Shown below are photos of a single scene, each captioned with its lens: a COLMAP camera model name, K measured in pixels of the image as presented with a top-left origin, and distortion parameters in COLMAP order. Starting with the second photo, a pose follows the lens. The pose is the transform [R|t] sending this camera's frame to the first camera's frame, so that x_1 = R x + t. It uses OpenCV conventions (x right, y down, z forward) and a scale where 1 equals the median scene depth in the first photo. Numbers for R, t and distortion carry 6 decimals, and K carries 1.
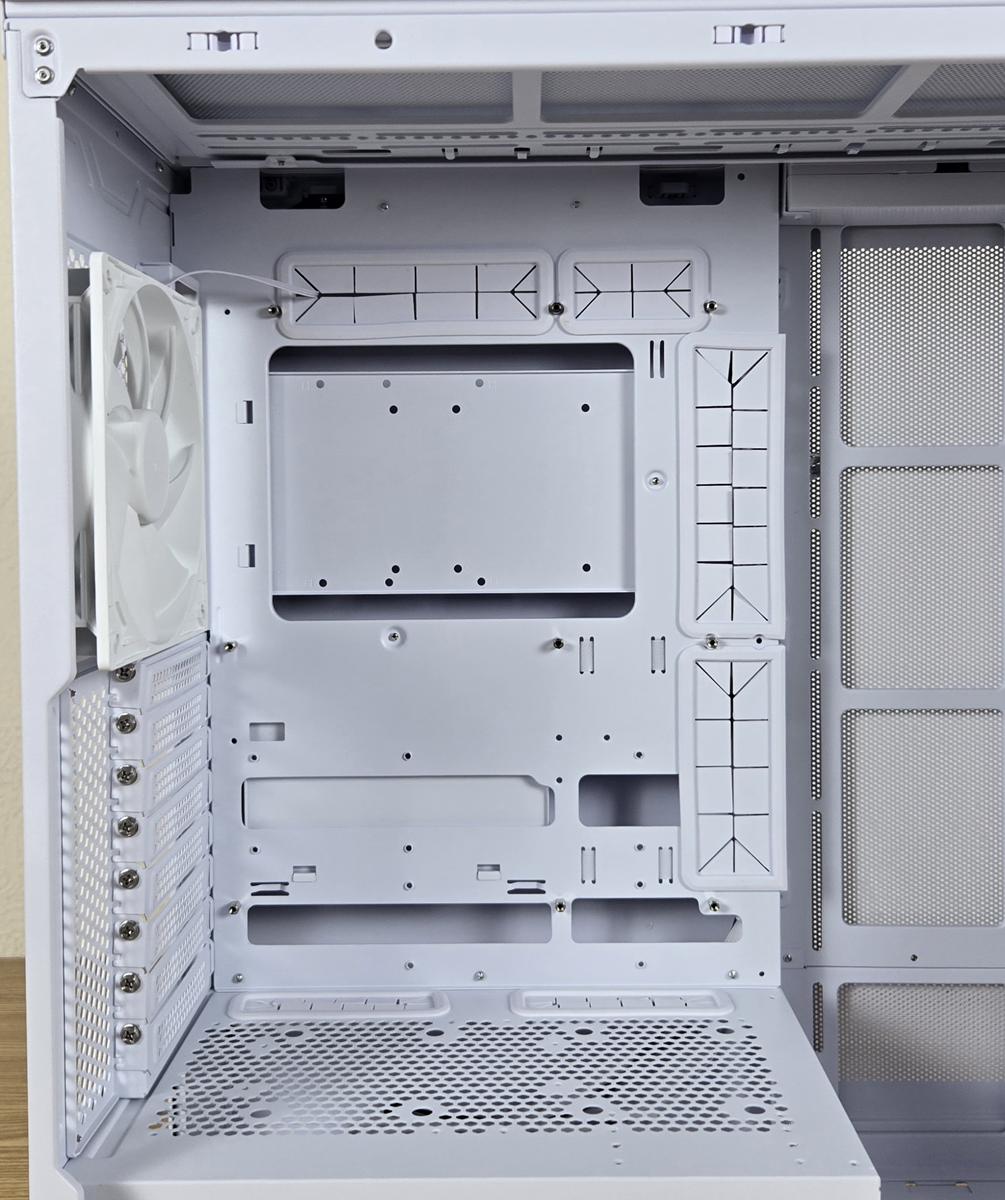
lens RADIAL K [[1350.5, 0, 510.8], [0, 1350.5, 562.8], [0, 0, 1]] dist [0.081264, 0.000000]
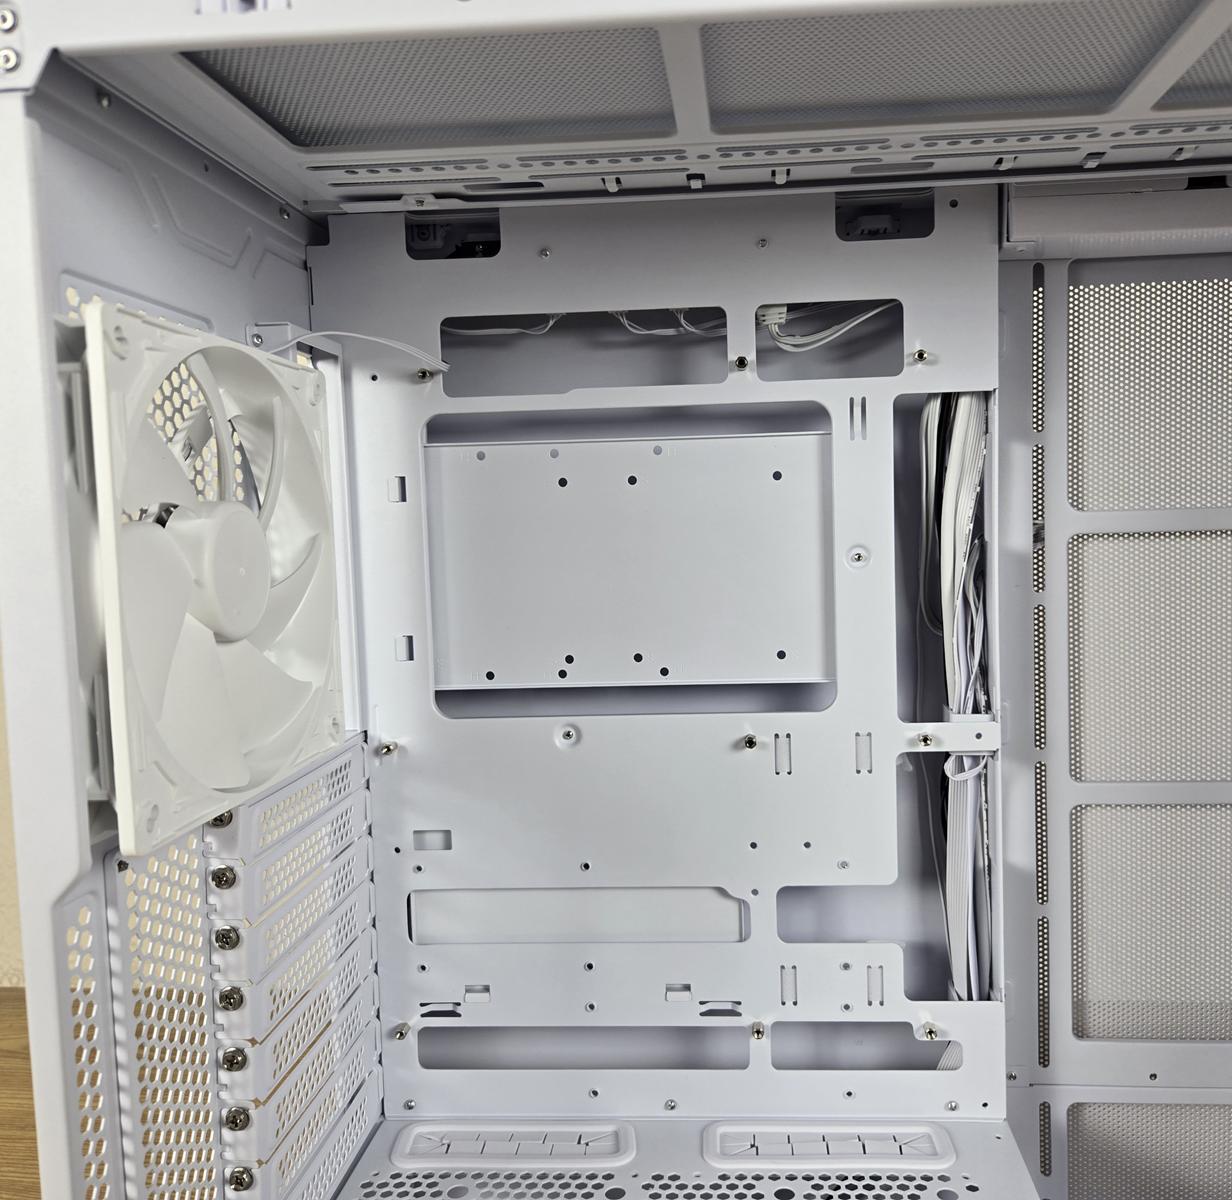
lens RADIAL K [[1078.7, 0, 689.8], [0, 1078.7, 613.0], [0, 0, 1]] dist [0.059197, -0.021963]
pose [[0.998604, -0.016452, -0.050192, 0.033157], [0.018327, 0.999142, 0.037133, -0.053985], [0.049538, -0.038001, 0.998049, 0.298577]]
